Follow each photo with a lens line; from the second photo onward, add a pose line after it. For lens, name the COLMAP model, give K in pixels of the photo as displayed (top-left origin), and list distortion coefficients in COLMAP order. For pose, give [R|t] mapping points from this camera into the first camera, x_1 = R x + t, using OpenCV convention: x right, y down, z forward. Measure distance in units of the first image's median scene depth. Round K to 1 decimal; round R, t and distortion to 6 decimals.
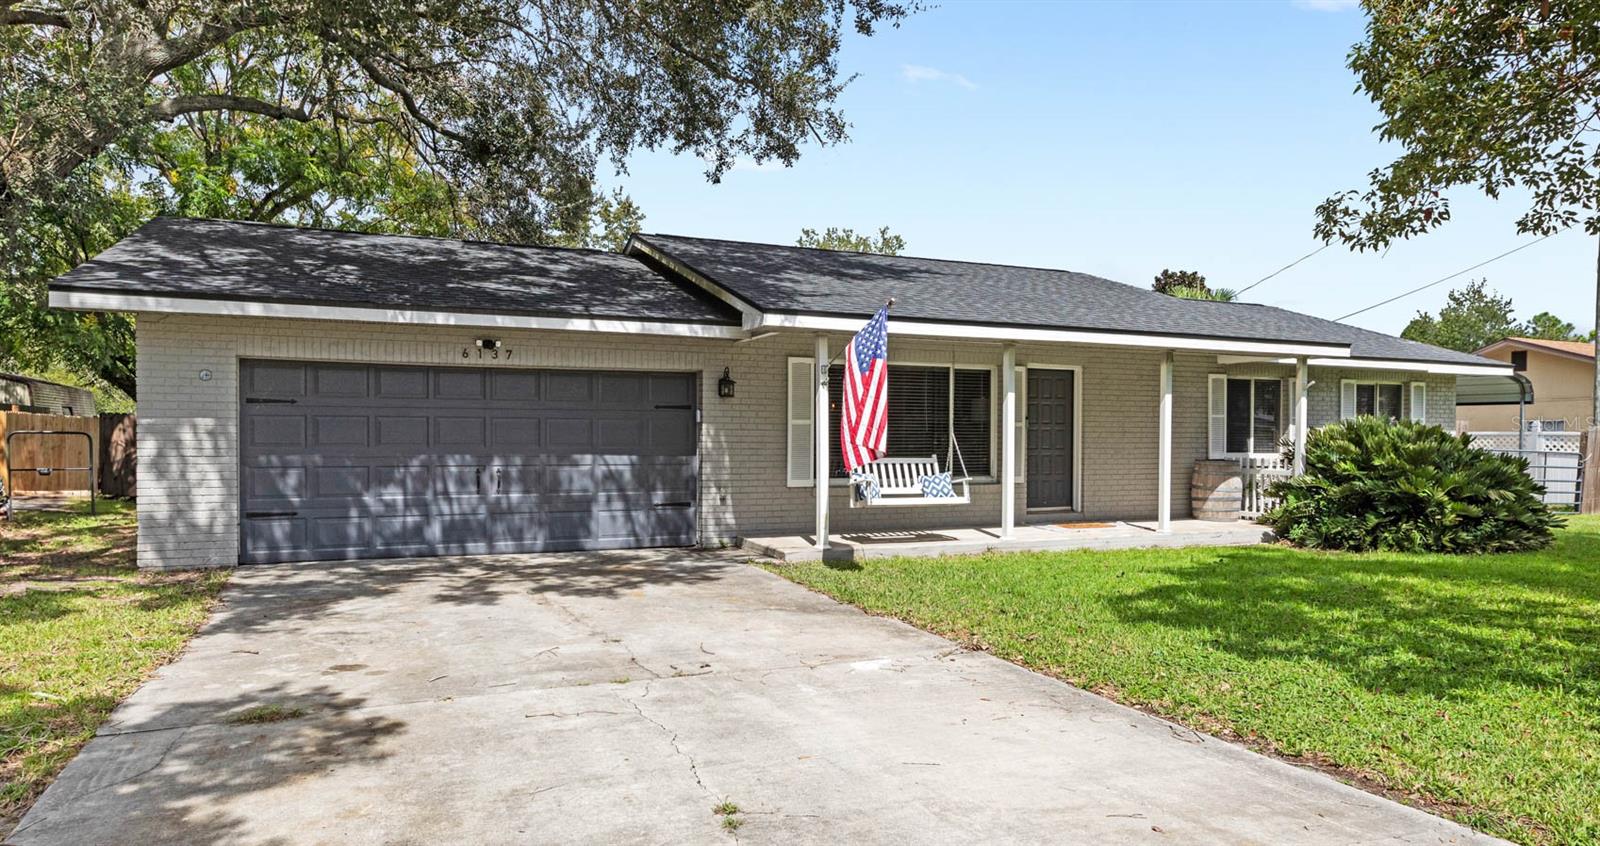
lens RADIAL K [[895.6, 0, 800.0], [0, 895.6, 423.0], [0, 0, 1]] dist [-0.000605, 0.000015]
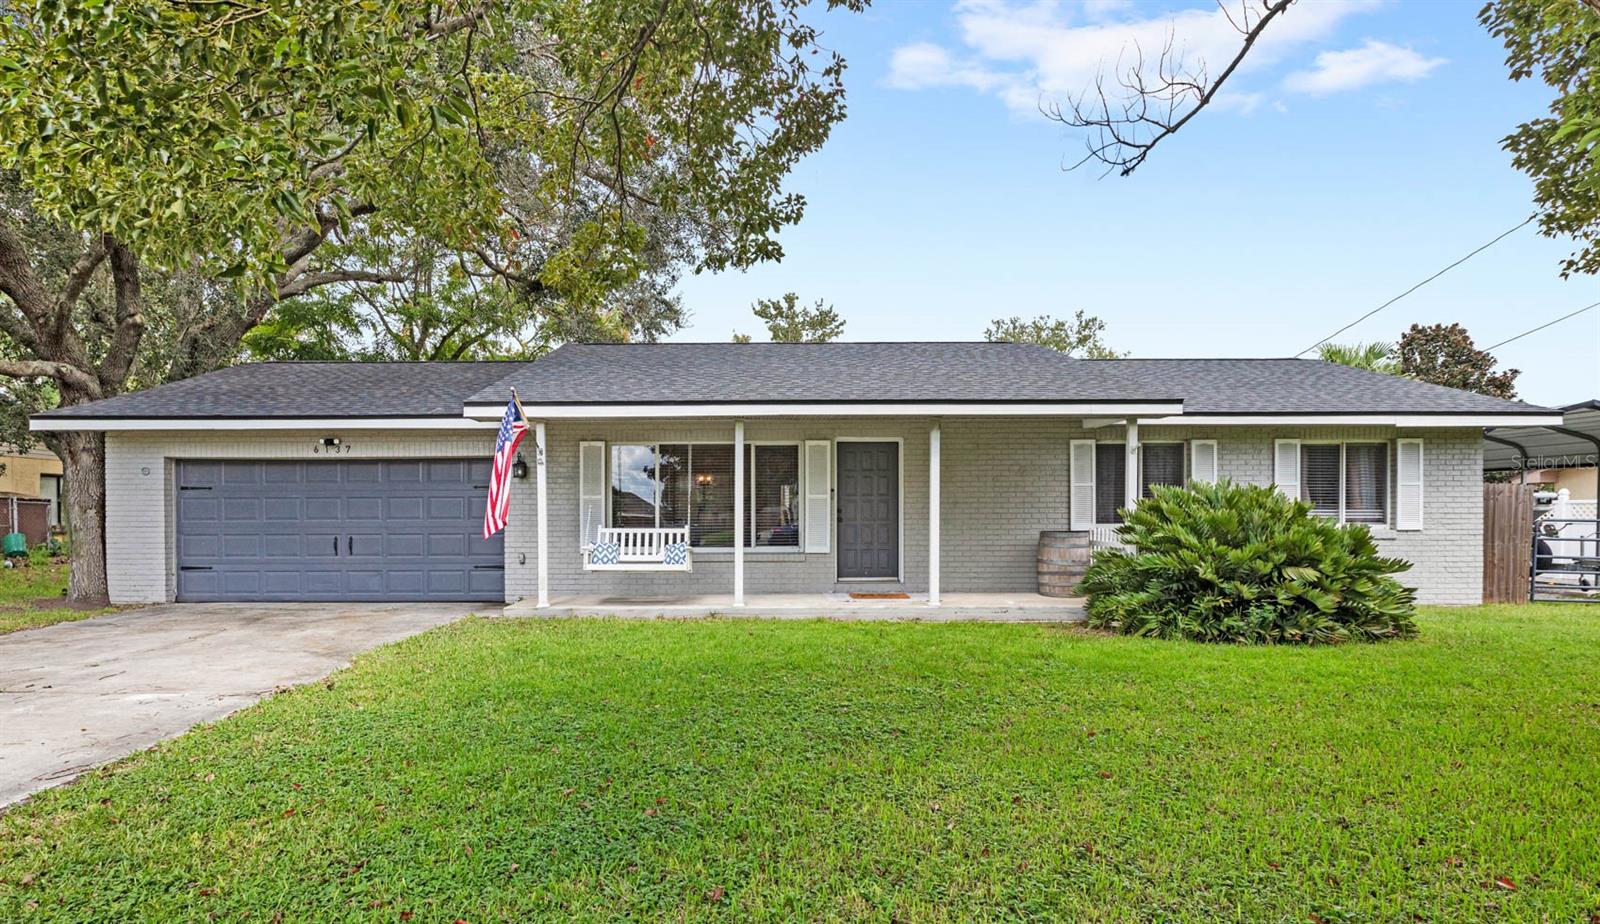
lens RADIAL K [[771.3, 0, 755.1], [0, 771.3, 511.1], [0, 0, 1]] dist [-0.000232, 0.000135]
pose [[0.928847, -0.008691, -0.370363, 0.509939], [0.013472, 0.999856, 0.010324, 0.008278], [0.370220, -0.014579, 0.928830, 0.141611]]
